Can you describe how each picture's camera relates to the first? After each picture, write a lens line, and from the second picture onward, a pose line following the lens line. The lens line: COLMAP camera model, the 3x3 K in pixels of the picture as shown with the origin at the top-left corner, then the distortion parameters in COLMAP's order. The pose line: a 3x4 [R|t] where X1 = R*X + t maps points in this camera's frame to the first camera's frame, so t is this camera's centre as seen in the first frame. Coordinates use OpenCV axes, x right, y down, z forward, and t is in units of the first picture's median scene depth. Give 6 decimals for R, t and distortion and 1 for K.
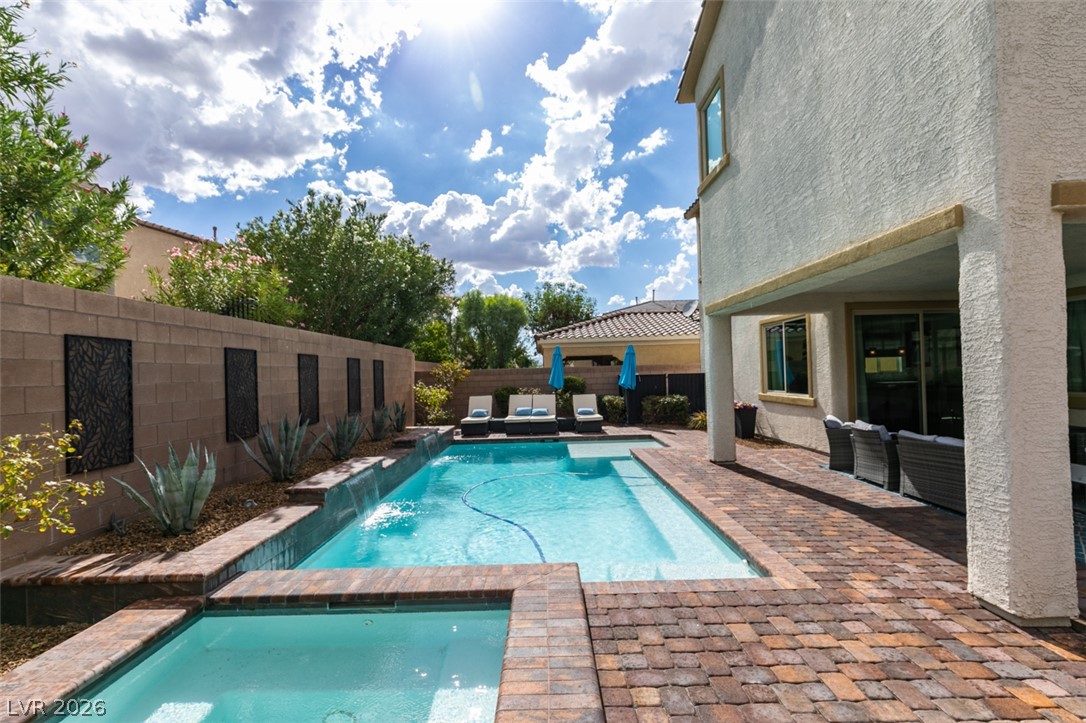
lens RADIAL K [[483.5, 0, 541.8], [0, 483.5, 369.1], [0, 0, 1]] dist [0.014334, -0.001410]
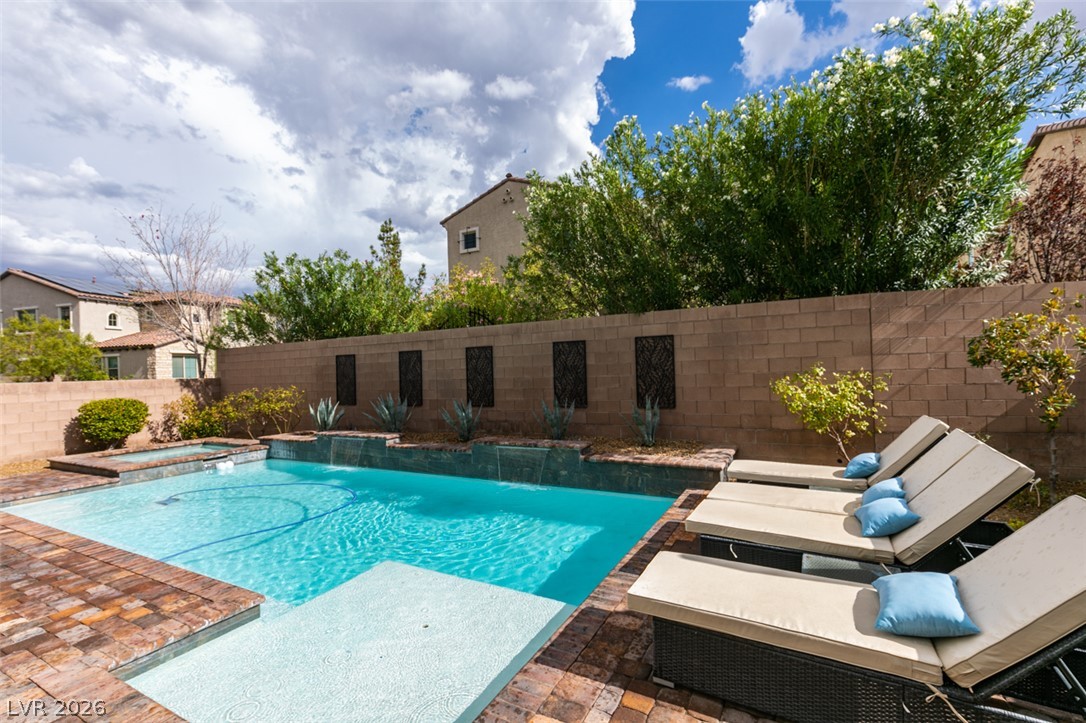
lens RADIAL K [[483.5, 0, 541.8], [0, 483.5, 369.1], [0, 0, 1]] dist [0.014334, -0.001410]
pose [[-0.473747, 0.038592, -0.879815, 0.560204], [0.052353, 0.998507, 0.015608, 0.015726], [0.879104, -0.038667, -0.475060, 1.991250]]
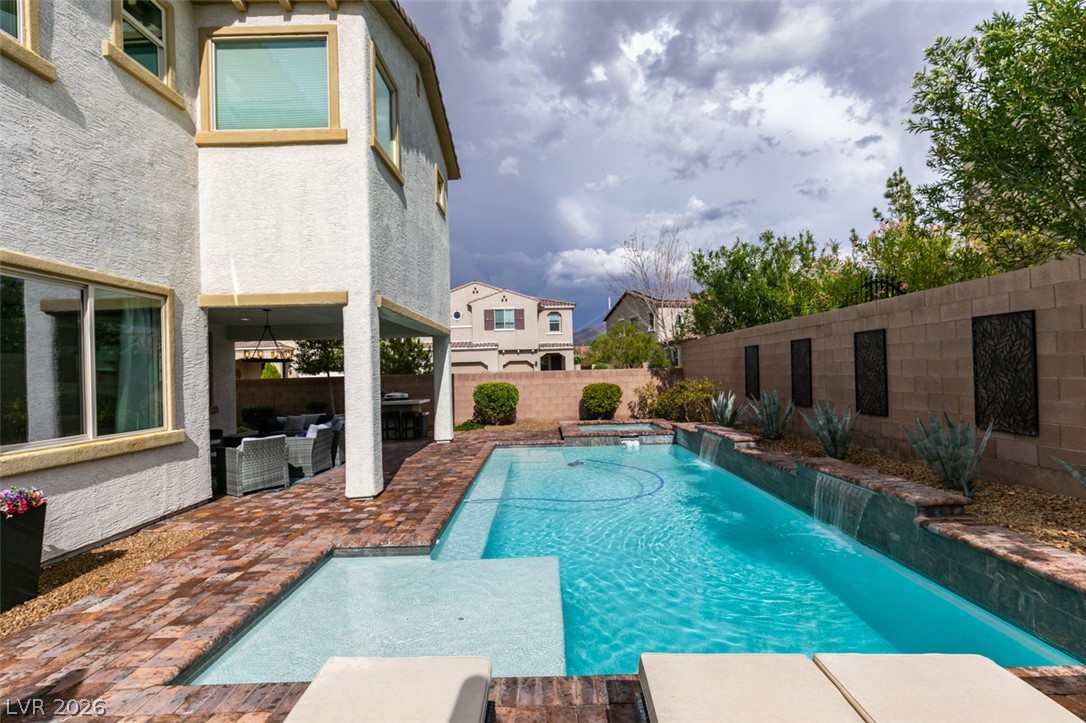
lens RADIAL K [[486.9, 0, 544.4], [0, 486.9, 369.7], [0, 0, 1]] dist [-0.001500, -0.000143]
pose [[-0.998778, 0.049303, -0.003338, 0.093129], [0.049348, 0.998664, -0.015331, 0.025951], [0.002577, -0.015477, -0.999877, 2.161498]]
